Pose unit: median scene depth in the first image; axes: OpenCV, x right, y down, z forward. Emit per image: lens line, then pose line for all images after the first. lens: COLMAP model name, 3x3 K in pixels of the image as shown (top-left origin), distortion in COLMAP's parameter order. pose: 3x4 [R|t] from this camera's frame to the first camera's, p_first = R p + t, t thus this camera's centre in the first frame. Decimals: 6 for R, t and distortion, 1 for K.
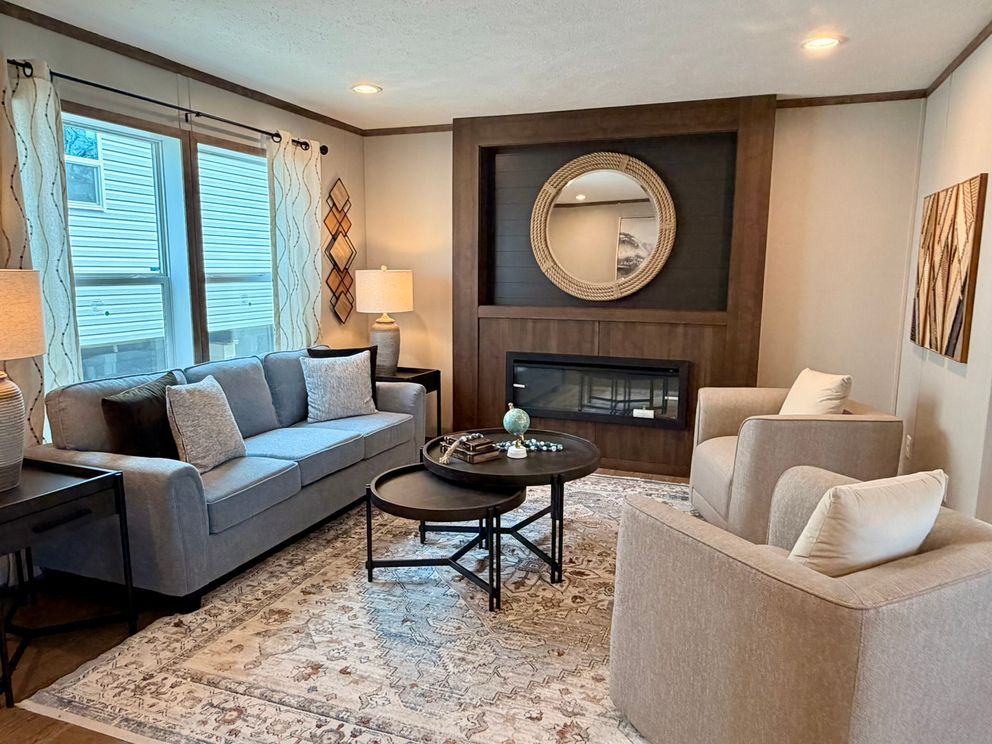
lens RADIAL K [[671.7, 0, 496.4], [0, 671.7, 368.1], [0, 0, 1]] dist [0.017977, -0.000093]
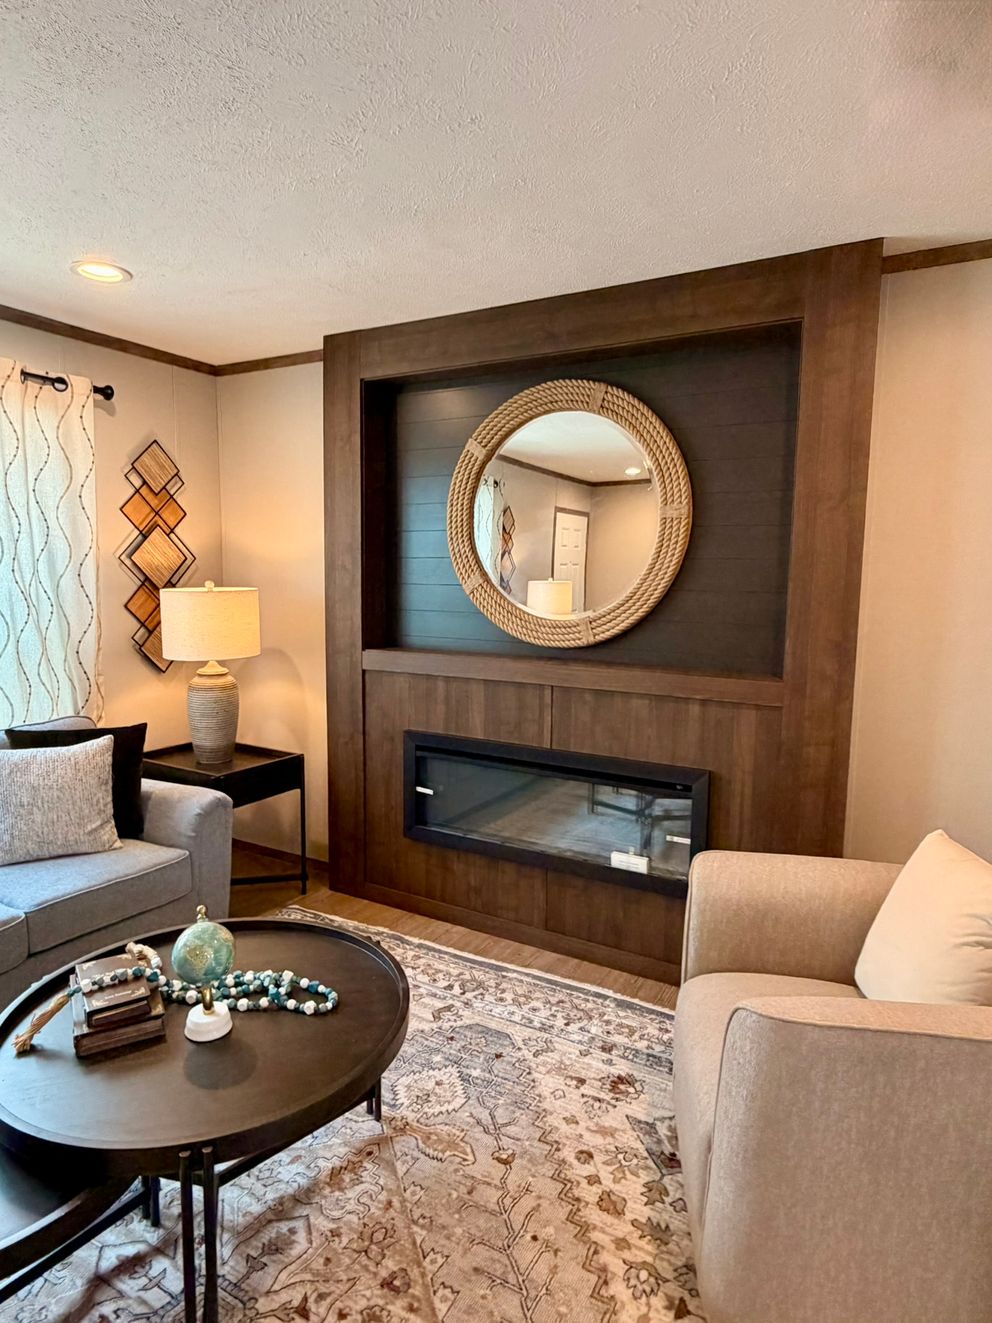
lens RADIAL K [[780.1, 0, 496.2], [0, 780.1, 655.2], [0, 0, 1]] dist [-0.001926, -0.000273]
pose [[0.987991, 0.021556, -0.152997, 0.211131], [-0.027695, 0.998890, -0.038108, -0.071536], [0.152006, 0.041888, 0.987492, 0.378275]]
